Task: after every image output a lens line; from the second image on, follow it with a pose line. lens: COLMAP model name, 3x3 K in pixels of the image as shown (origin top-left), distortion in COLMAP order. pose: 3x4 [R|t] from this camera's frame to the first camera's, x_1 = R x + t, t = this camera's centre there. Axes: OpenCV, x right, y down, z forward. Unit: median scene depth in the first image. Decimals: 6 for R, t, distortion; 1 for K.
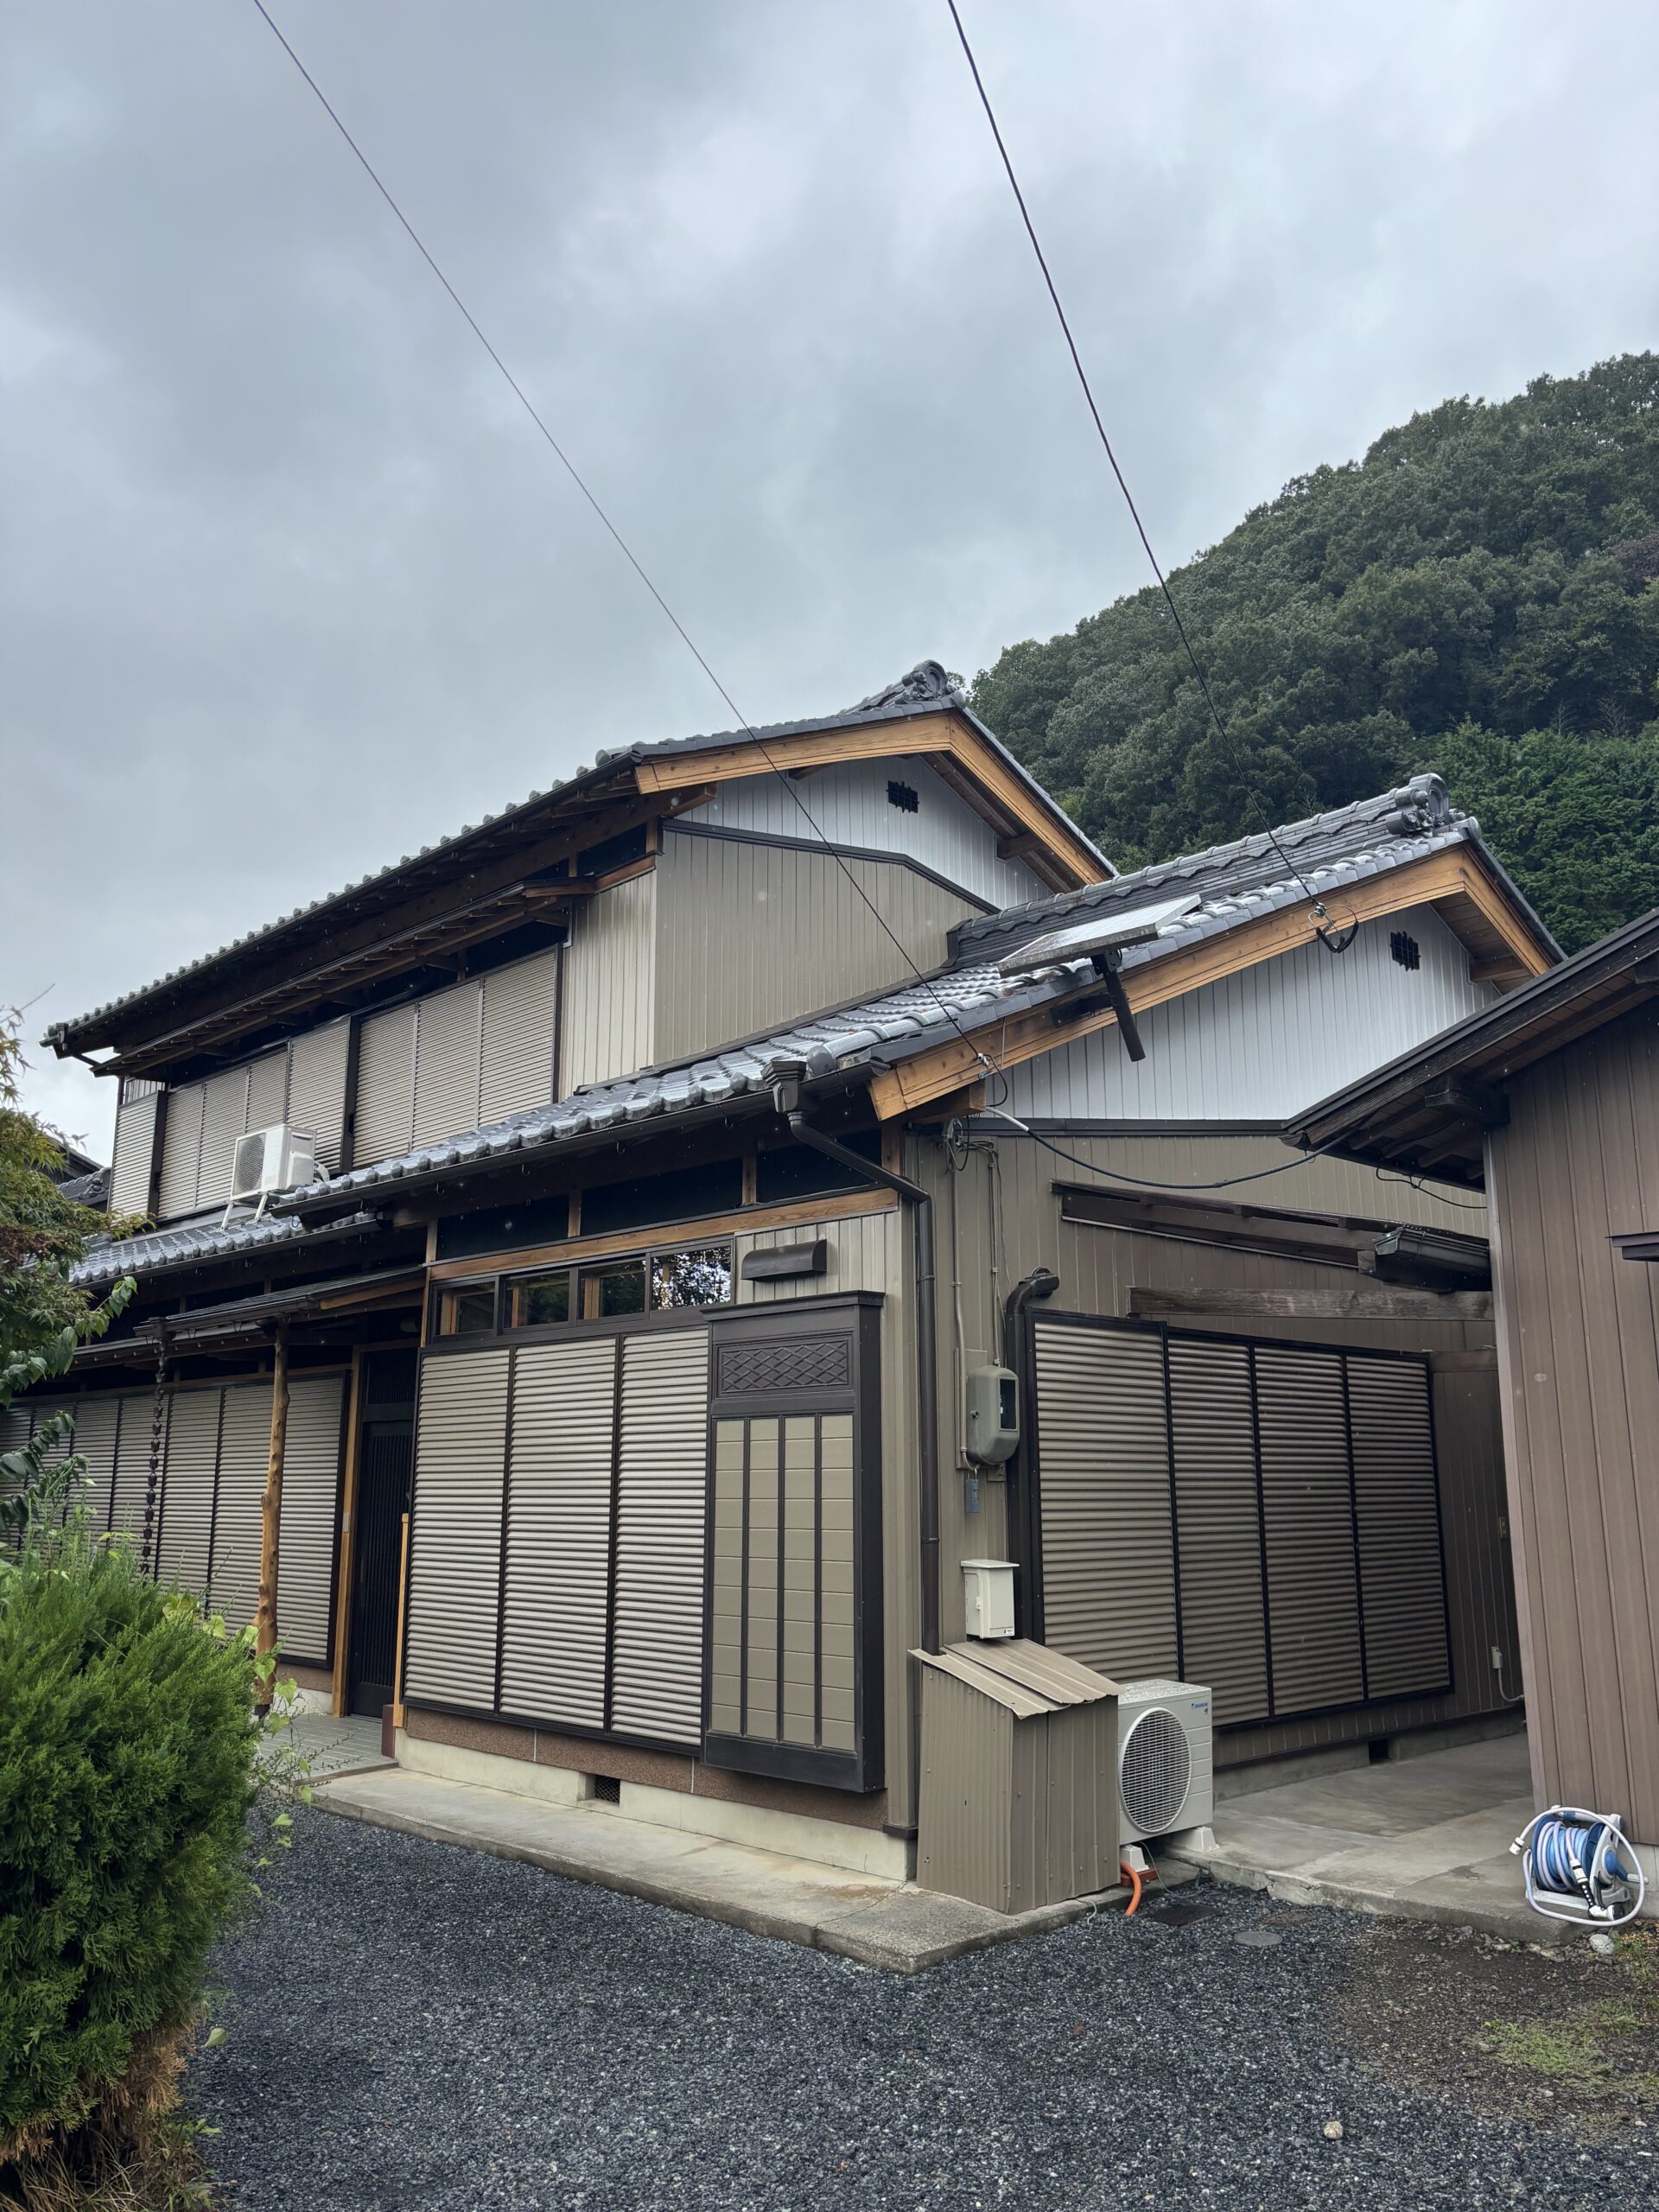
lens RADIAL K [[1682.4, 0, 824.2], [0, 1682.4, 1111.2], [0, 0, 1]] dist [0.010370, -0.017065]
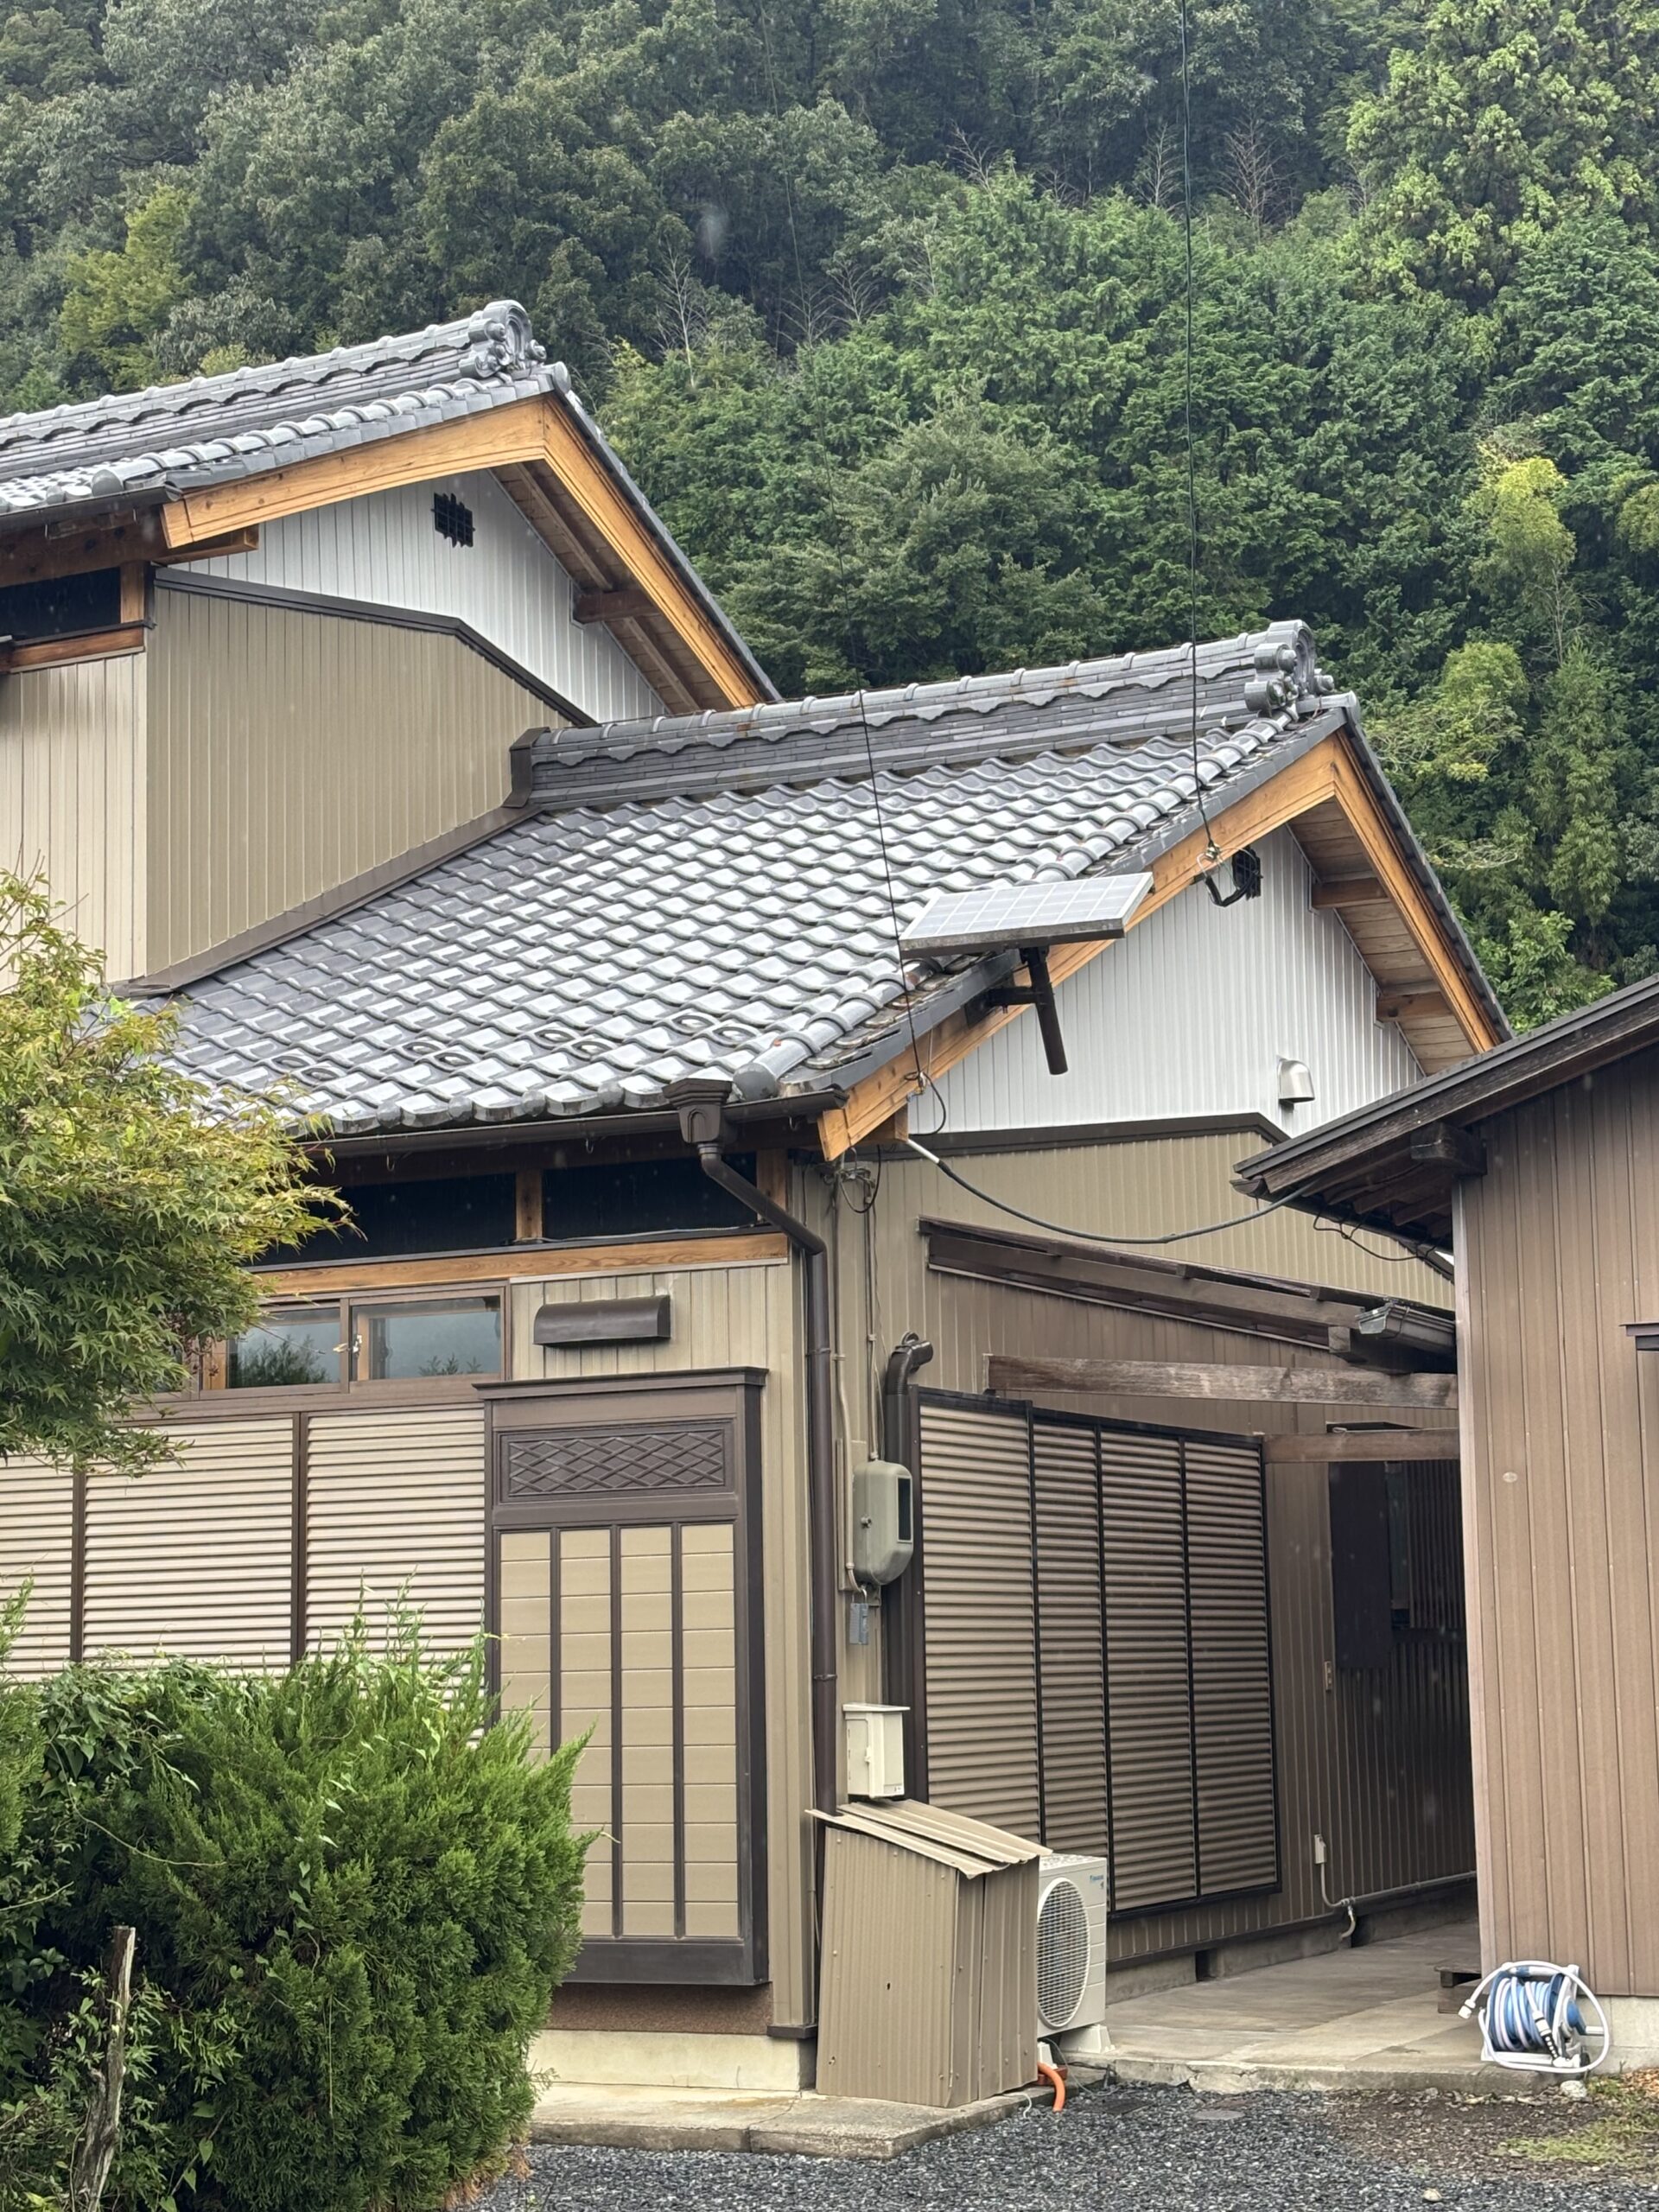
lens RADIAL K [[3745.9, 0, 828.0], [0, 3745.9, 1112.1], [0, 0, 1]] dist [0.073542, 0.000000]
pose [[0.937107, 0.033665, 0.347416, -0.509540], [-0.056915, 0.996754, 0.056932, -0.103670], [-0.344372, -0.073125, 0.935981, -0.585413]]
